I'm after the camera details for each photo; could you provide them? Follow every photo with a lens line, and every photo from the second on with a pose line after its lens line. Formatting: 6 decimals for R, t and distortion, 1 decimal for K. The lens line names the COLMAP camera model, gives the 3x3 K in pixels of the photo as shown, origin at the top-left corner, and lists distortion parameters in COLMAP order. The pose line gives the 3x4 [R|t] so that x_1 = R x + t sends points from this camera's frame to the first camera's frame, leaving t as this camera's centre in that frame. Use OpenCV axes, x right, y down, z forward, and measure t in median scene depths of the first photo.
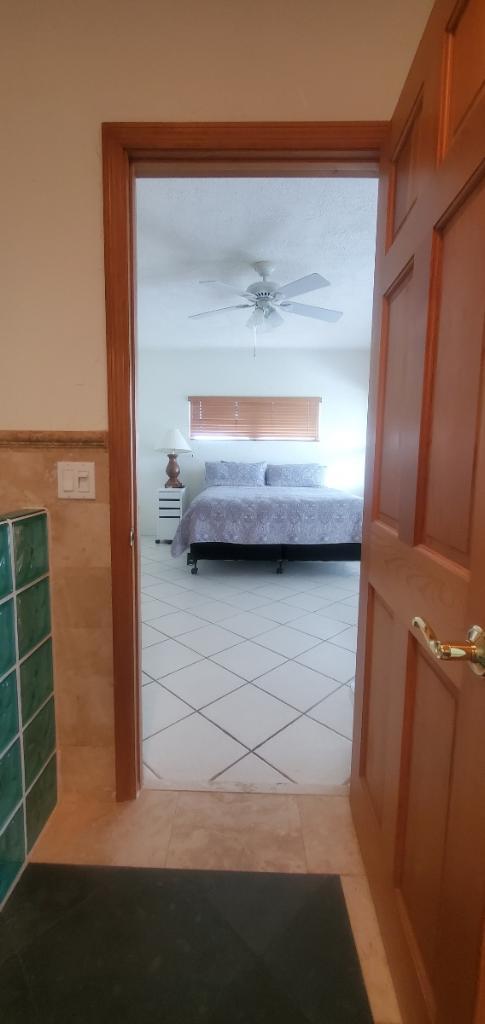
lens RADIAL K [[408.4, 0, 238.6], [0, 408.4, 499.2], [0, 0, 1]] dist [0.003075, -0.002063]
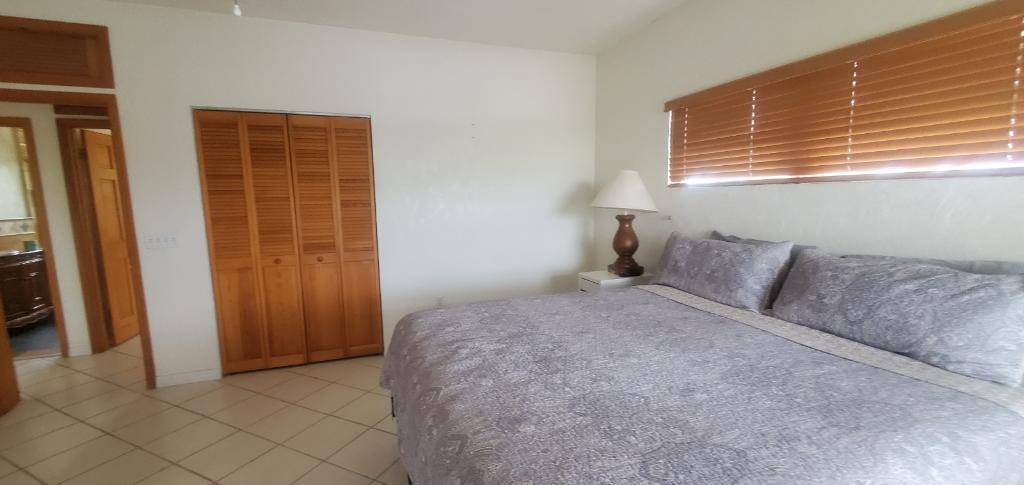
lens RADIAL K [[408.4, 0, 500.8], [0, 408.4, 251.1], [0, 0, 1]] dist [0.003075, -0.002063]
pose [[0.352561, 0.108095, -0.929525, 0.314069], [-0.076425, 0.993314, 0.086525, -0.097391], [0.932663, 0.040533, 0.358465, 0.649646]]
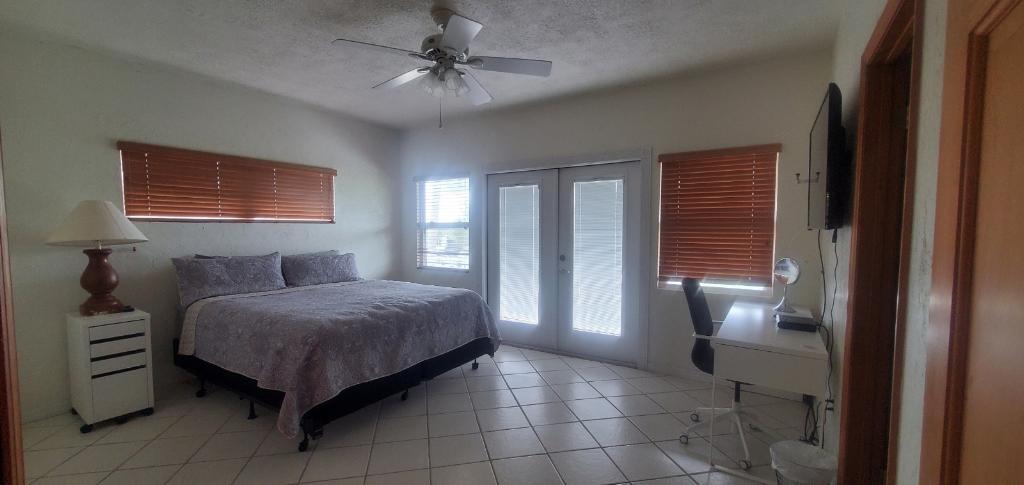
lens RADIAL K [[415.5, 0, 496.6], [0, 415.5, 251.4], [0, 0, 1]] dist [0.017356, -0.000095]
pose [[0.556478, -0.058144, 0.828826, -0.329032], [0.089141, 0.995969, 0.010020, -0.068464], [-0.826067, 0.068307, 0.559417, 0.287934]]
